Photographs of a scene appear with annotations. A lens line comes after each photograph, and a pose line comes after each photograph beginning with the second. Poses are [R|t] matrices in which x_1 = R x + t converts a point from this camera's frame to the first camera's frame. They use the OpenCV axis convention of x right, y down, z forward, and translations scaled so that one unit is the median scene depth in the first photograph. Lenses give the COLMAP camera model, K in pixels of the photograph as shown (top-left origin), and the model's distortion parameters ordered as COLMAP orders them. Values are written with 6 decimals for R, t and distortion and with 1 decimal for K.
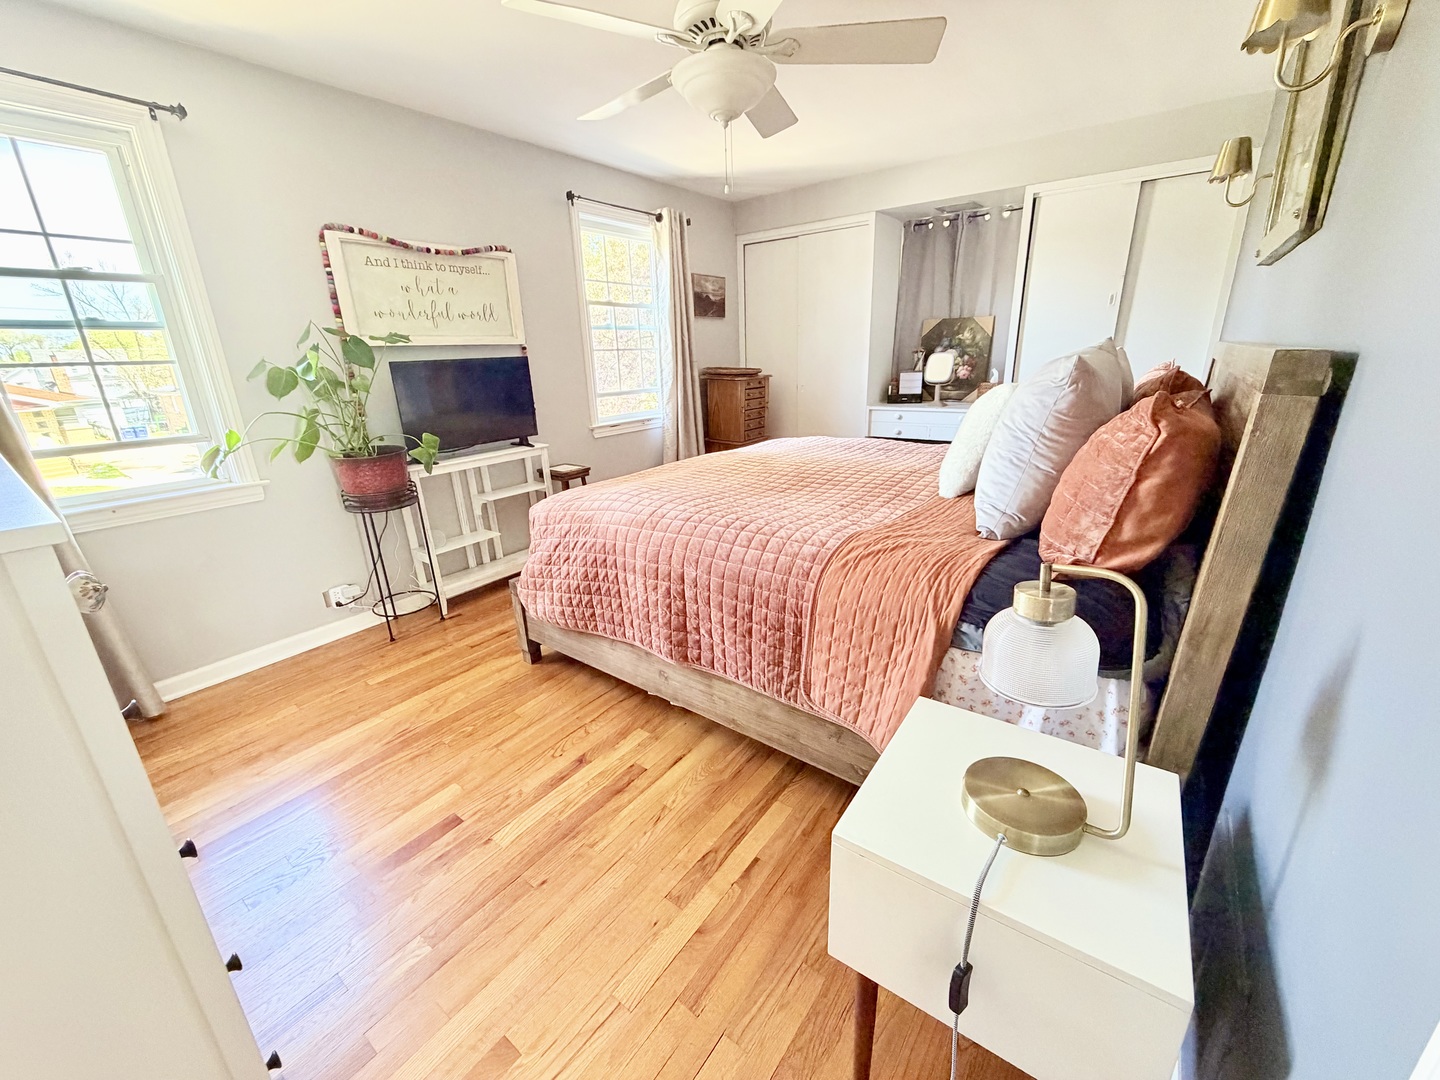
lens RADIAL K [[574.0, 0, 717.2], [0, 574.0, 541.4], [0, 0, 1]] dist [0.000241, 0.000431]
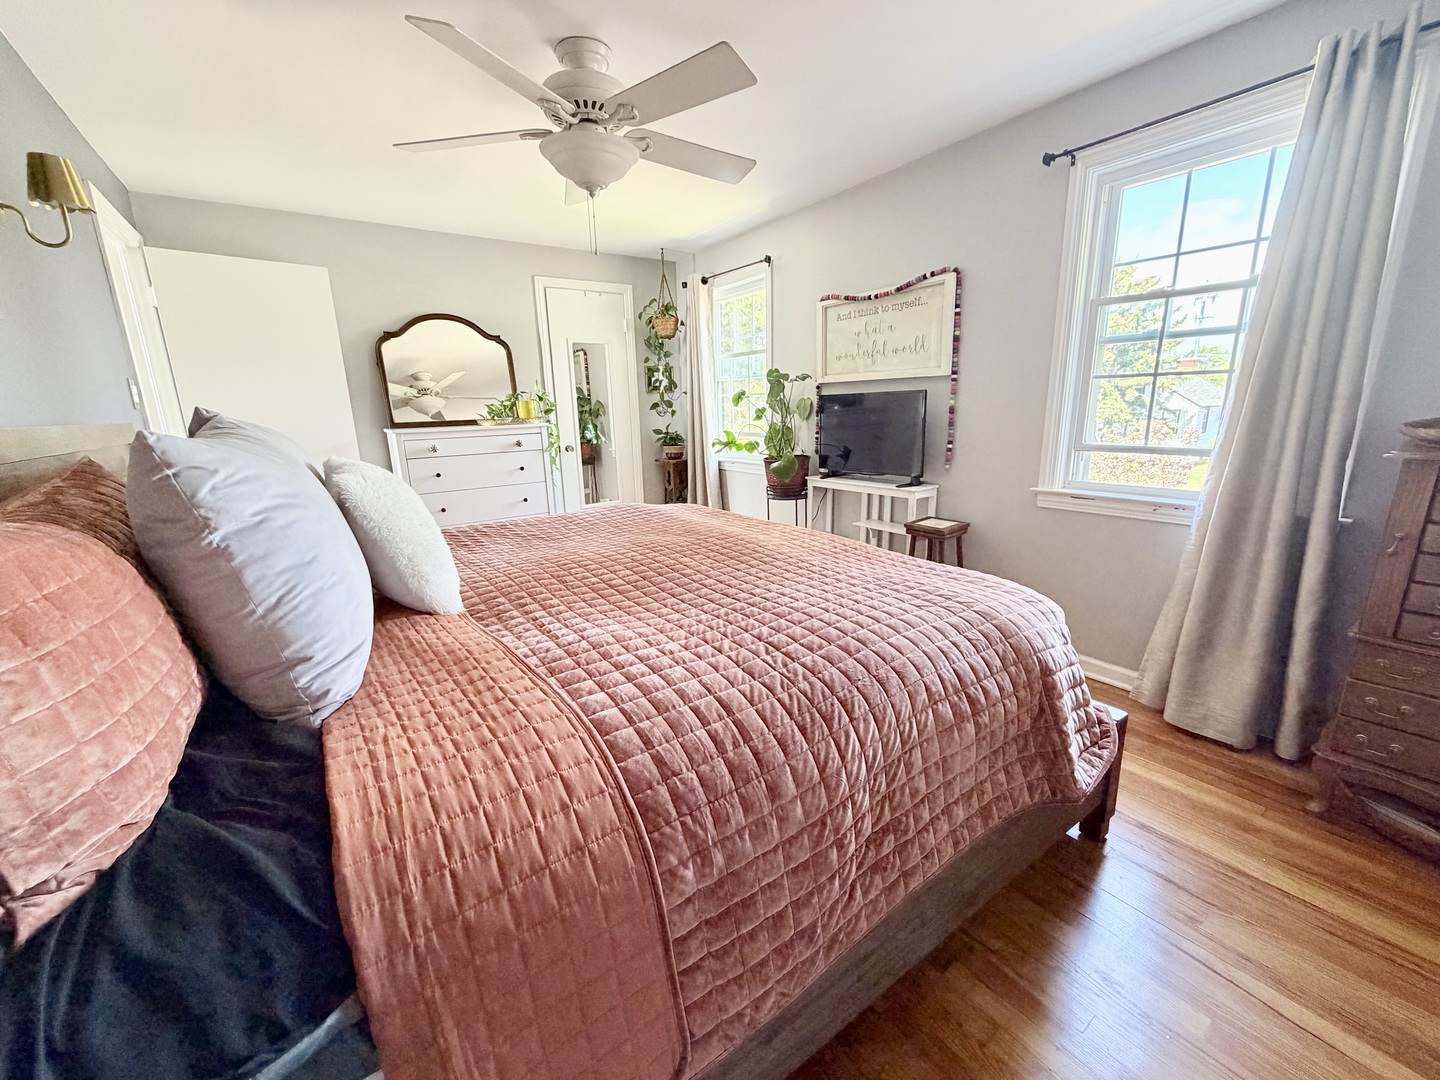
lens RADIAL K [[574.0, 0, 718.7], [0, 574.0, 537.4], [0, 0, 1]] dist [0.000241, 0.000431]
pose [[-0.299401, 0.261919, -0.917474, 0.702793], [-0.260301, 0.902685, 0.342641, -0.372687], [0.917934, 0.341407, -0.202087, 1.063562]]
